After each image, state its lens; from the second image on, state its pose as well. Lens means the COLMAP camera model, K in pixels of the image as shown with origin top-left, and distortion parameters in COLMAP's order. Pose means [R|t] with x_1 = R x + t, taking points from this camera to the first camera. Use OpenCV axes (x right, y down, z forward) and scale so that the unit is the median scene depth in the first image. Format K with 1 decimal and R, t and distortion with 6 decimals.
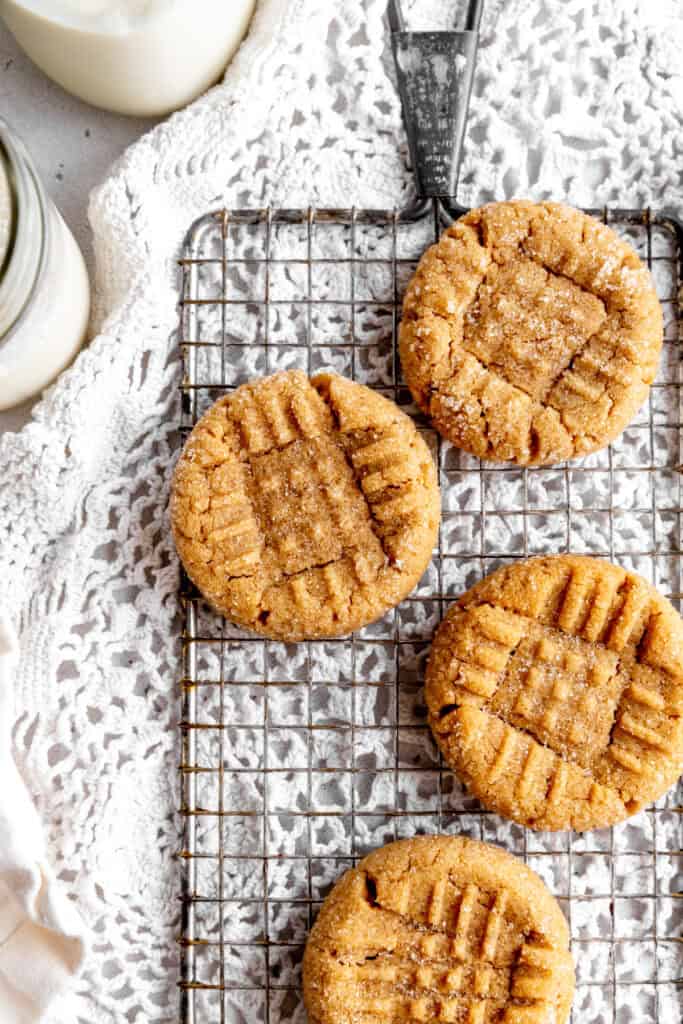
lens RADIAL K [[1498.2, 0, 341.5], [0, 1498.2, 512.0], [0, 0, 1]] dist [-0.014816, 0.089864]
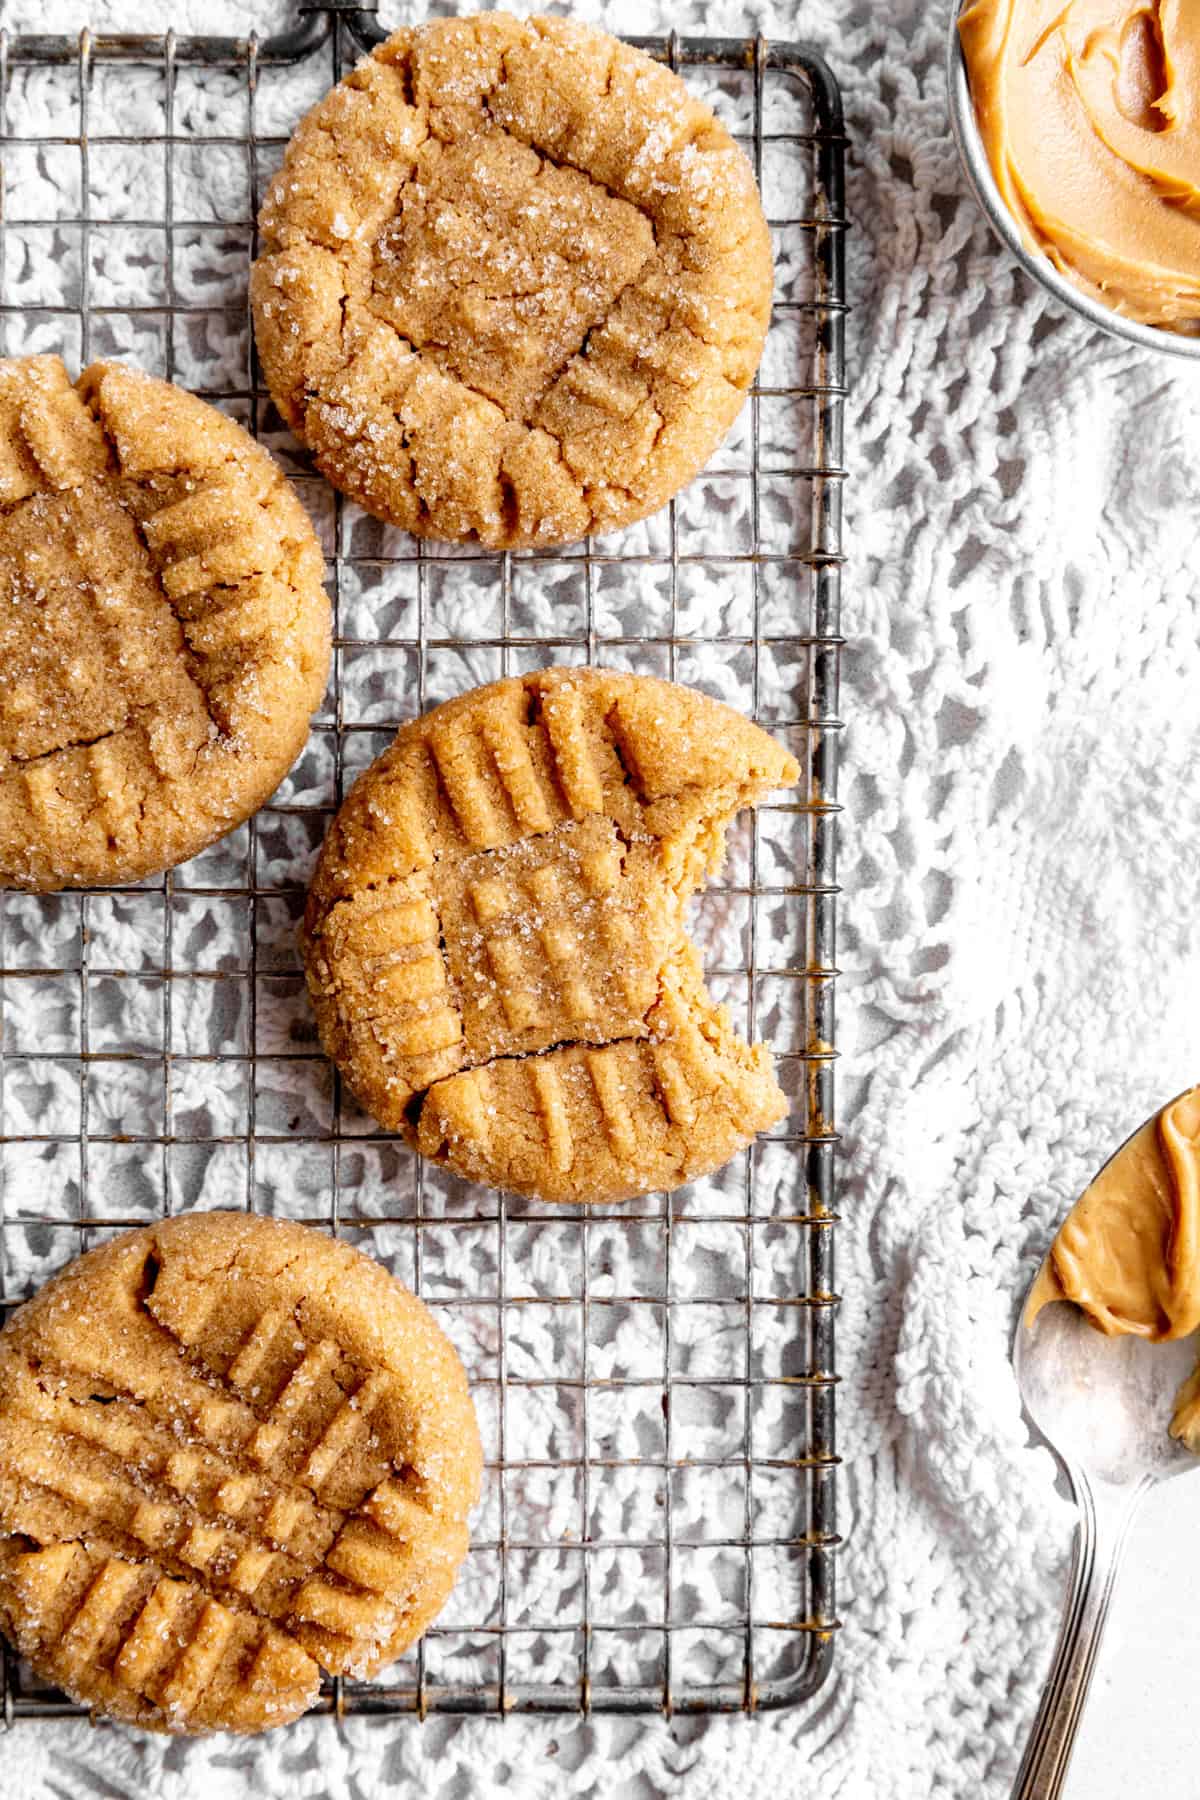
lens RADIAL K [[2386.2, 0, 592.2], [0, 2386.2, 908.6], [0, 0, 1]] dist [-0.008437, 0.051970]
pose [[0.999954, 0.006149, -0.007308, 0.160154], [-0.005562, 0.996951, 0.077834, 0.027407], [0.007764, -0.077790, 0.996940, 0.183167]]
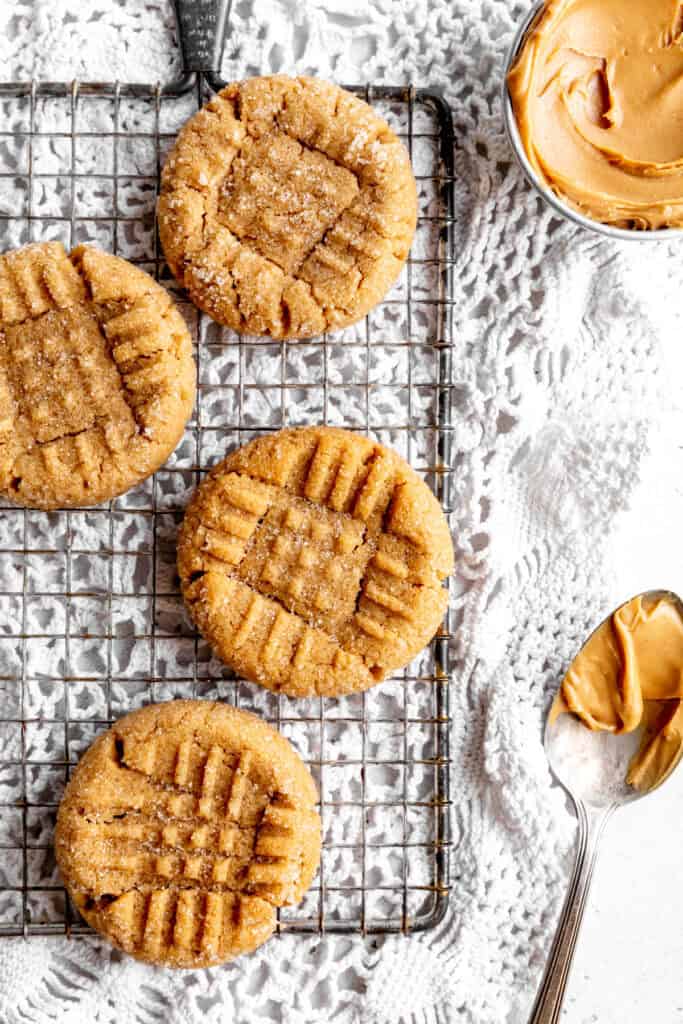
lens RADIAL K [[1498.2, 0, 341.5], [0, 1498.2, 512.0], [0, 0, 1]] dist [-0.014816, 0.089864]
pose [[0.999943, 0.009308, 0.005314, 0.158922], [-0.009503, 0.999230, 0.038066, 0.046920], [-0.004956, -0.038115, 0.999261, -0.017808]]
